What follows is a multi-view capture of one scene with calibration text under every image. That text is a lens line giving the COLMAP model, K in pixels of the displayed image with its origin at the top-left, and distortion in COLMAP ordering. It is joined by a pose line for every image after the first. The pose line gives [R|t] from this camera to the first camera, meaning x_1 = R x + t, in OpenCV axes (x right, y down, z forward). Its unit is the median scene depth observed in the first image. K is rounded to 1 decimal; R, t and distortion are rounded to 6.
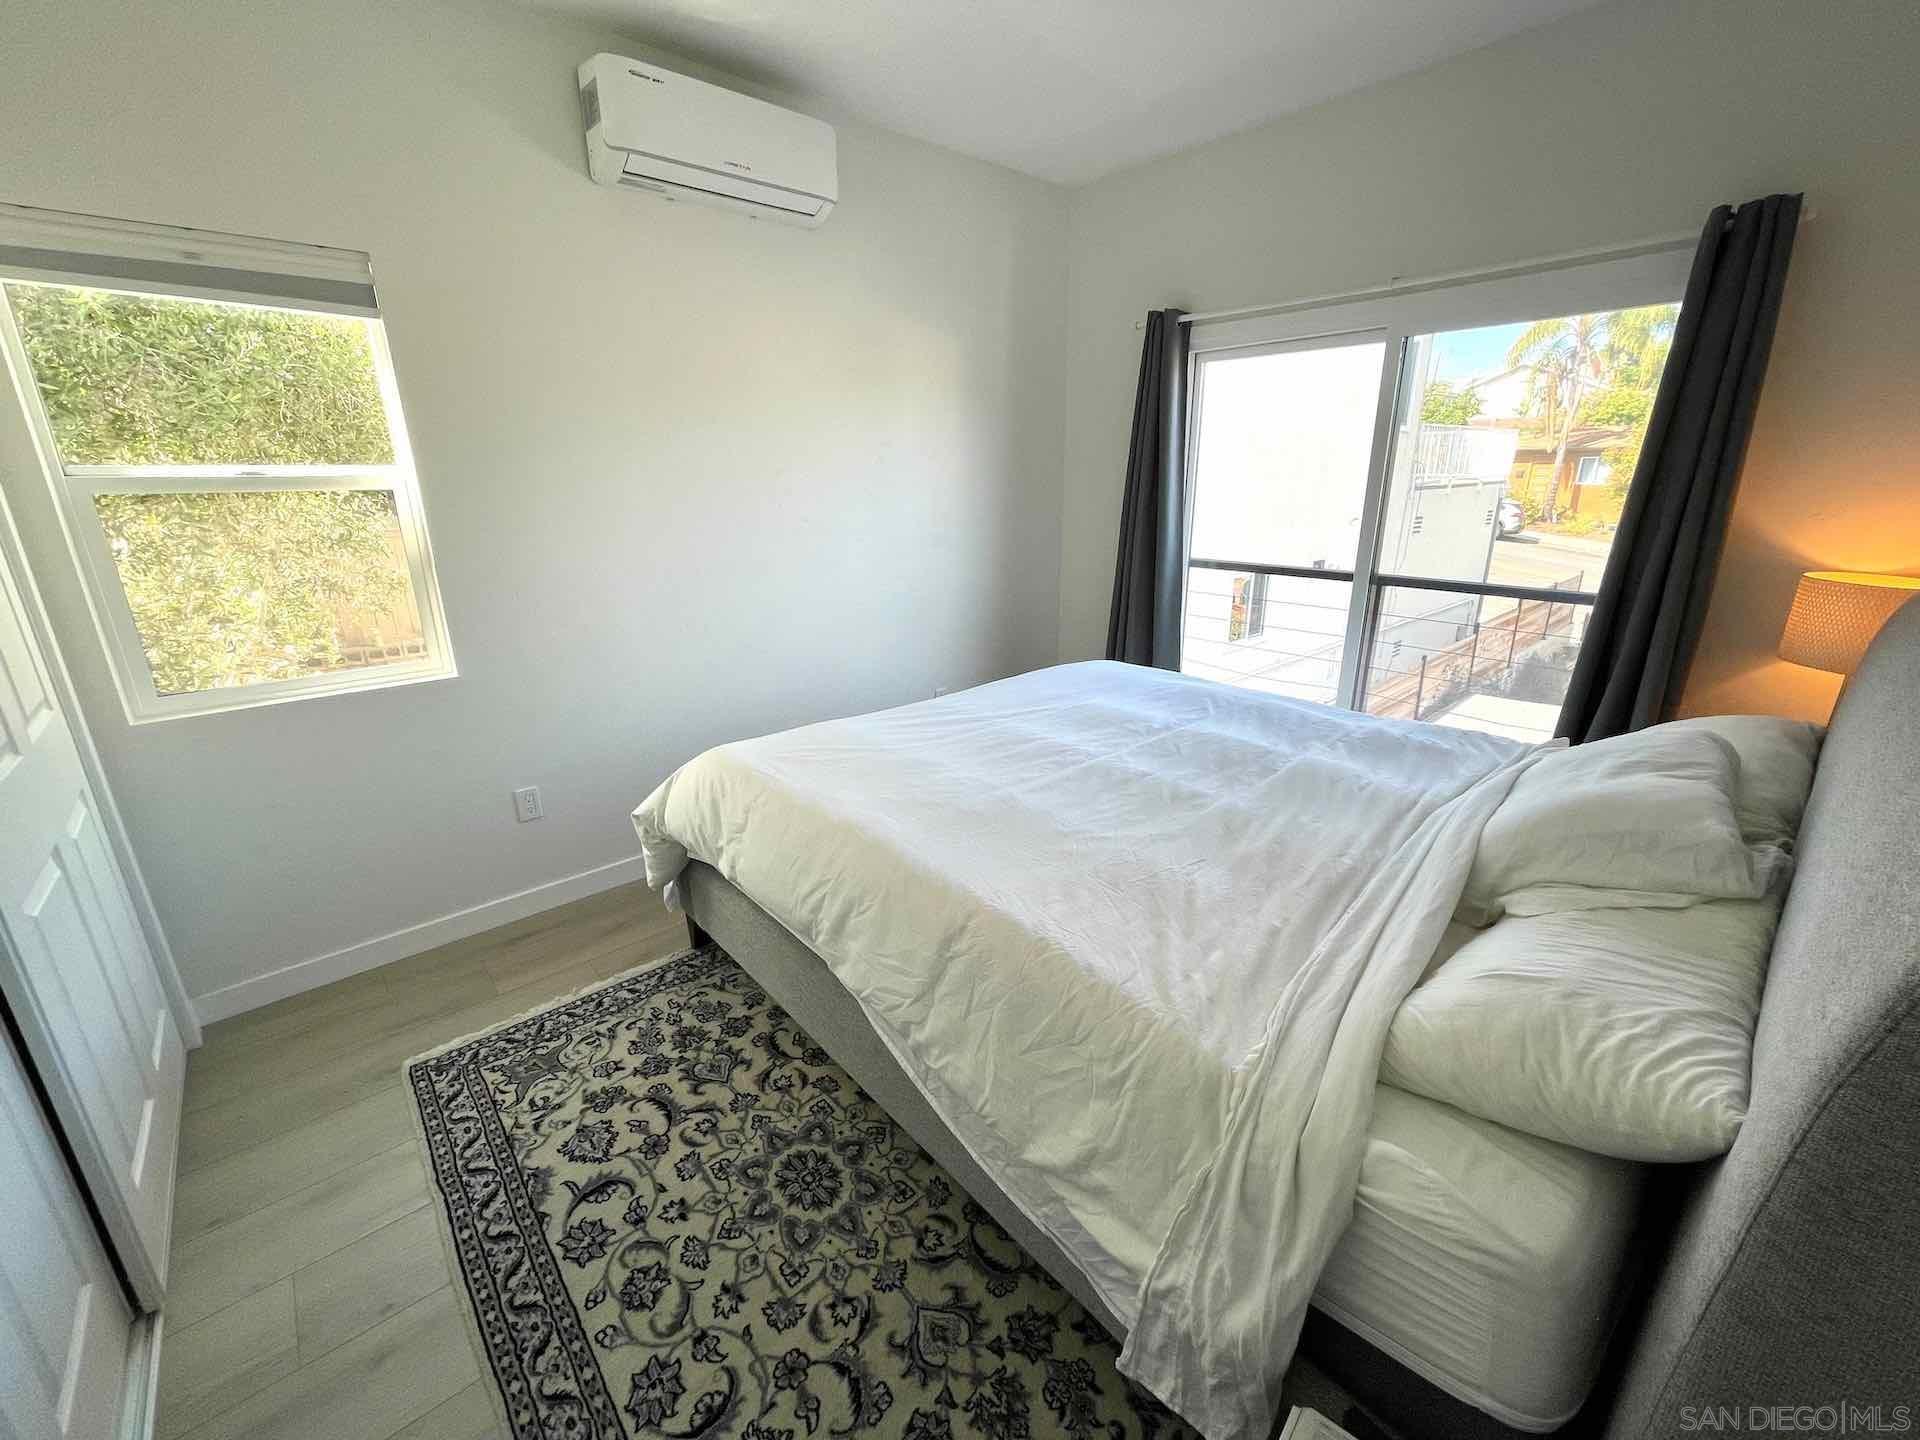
lens RADIAL K [[787.1, 0, 949.5], [0, 787.1, 696.3], [0, 0, 1]] dist [-0.031463, 0.018243]
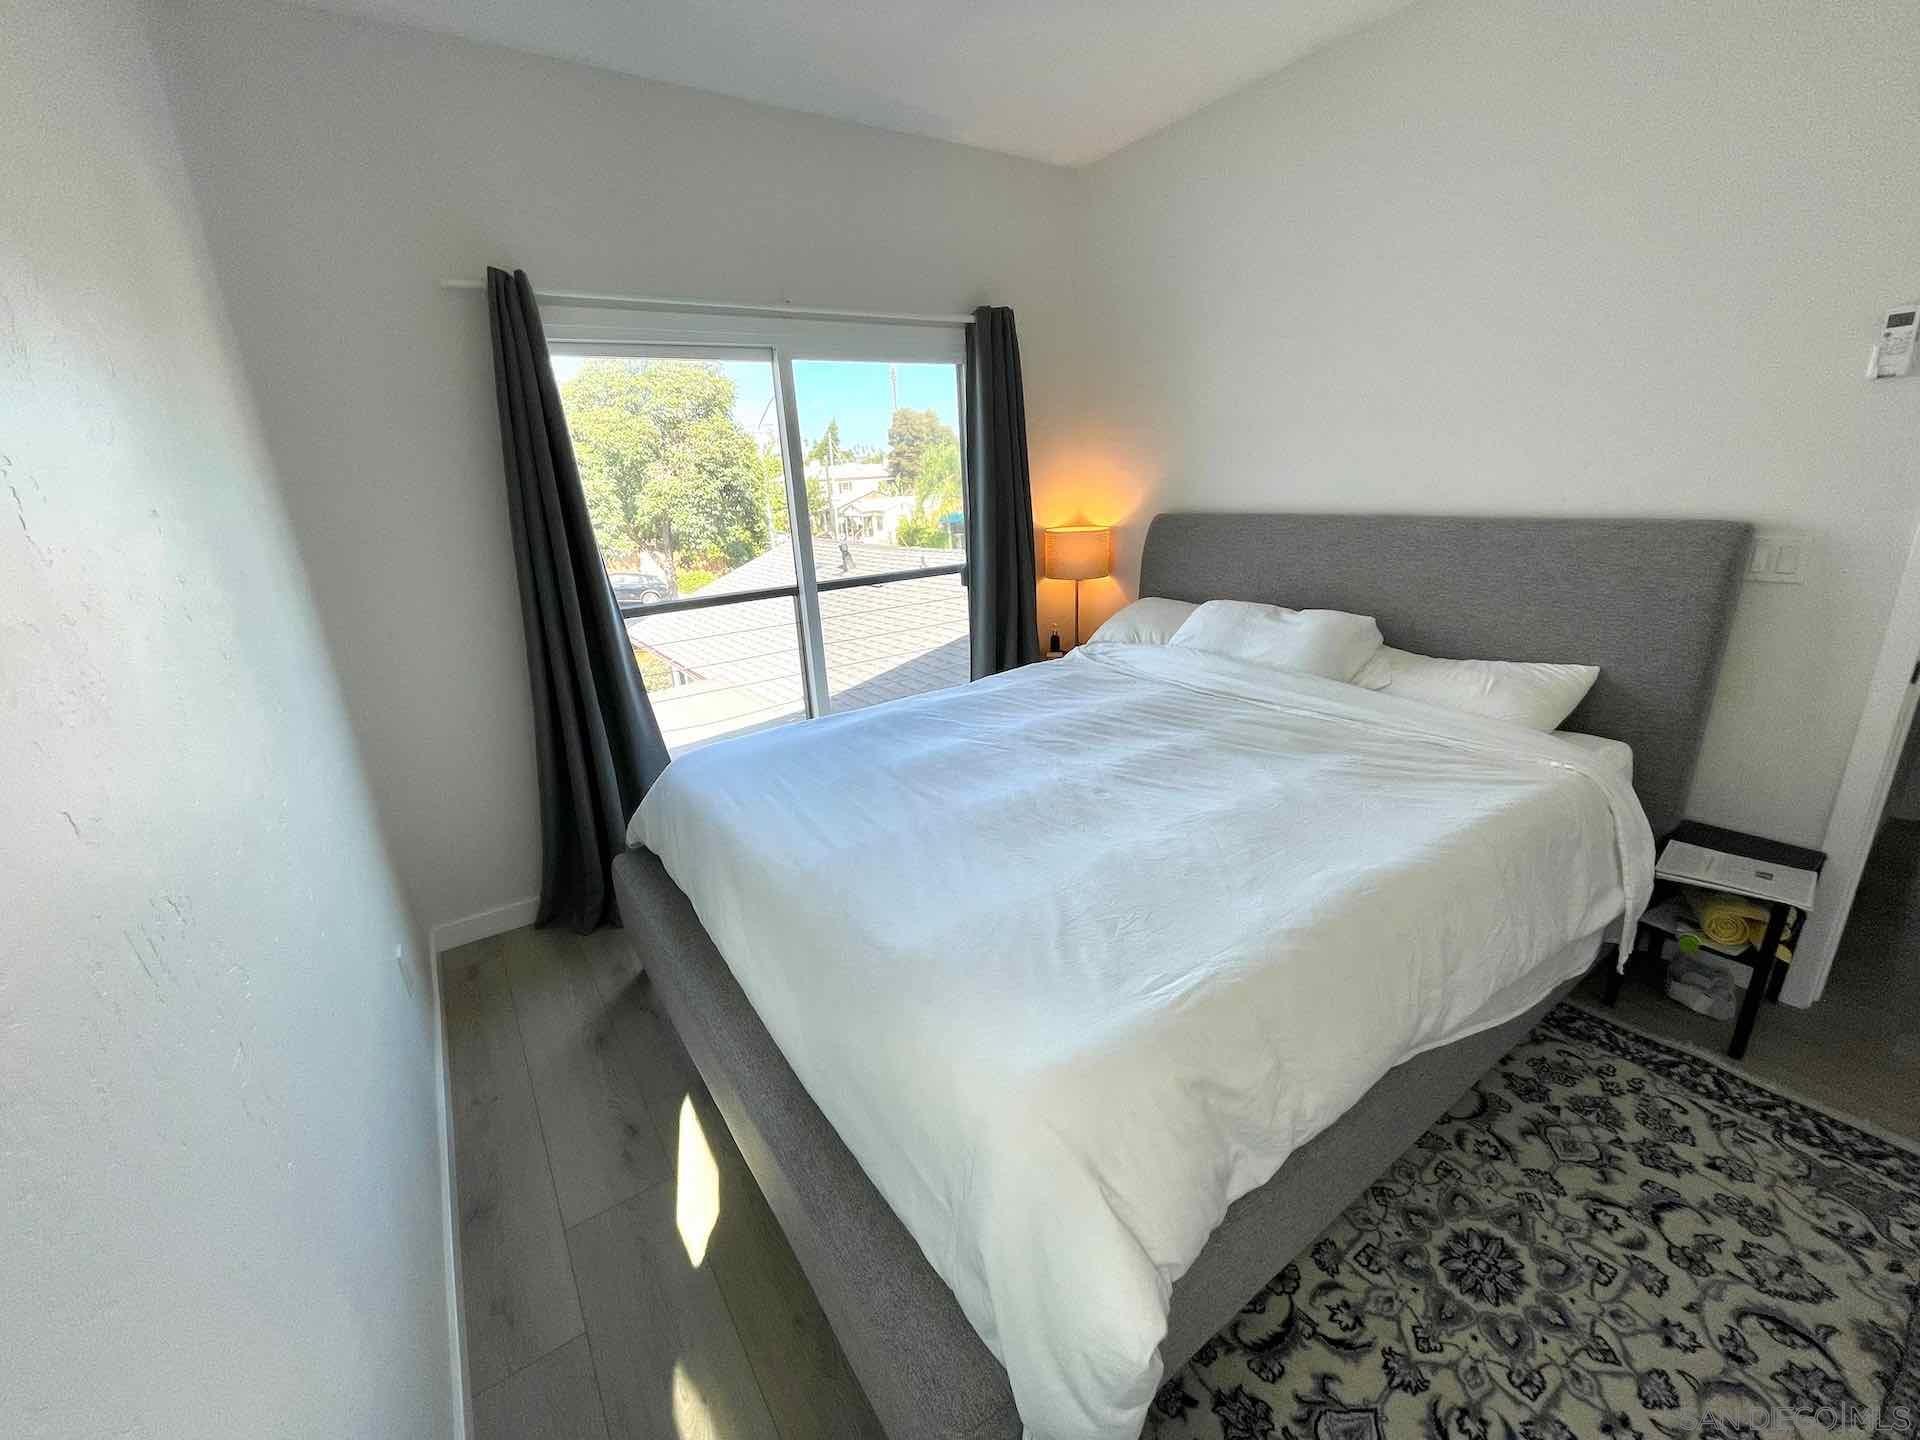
lens RADIAL K [[759.9, 0, 960.0], [0, 759.9, 720.0], [0, 0, 1]] dist [0.011317, -0.007438]
pose [[0.117982, -0.298626, 0.947050, -0.876460], [0.333240, 0.910312, 0.245527, -0.330853], [-0.935431, 0.286627, 0.206914, 1.206854]]
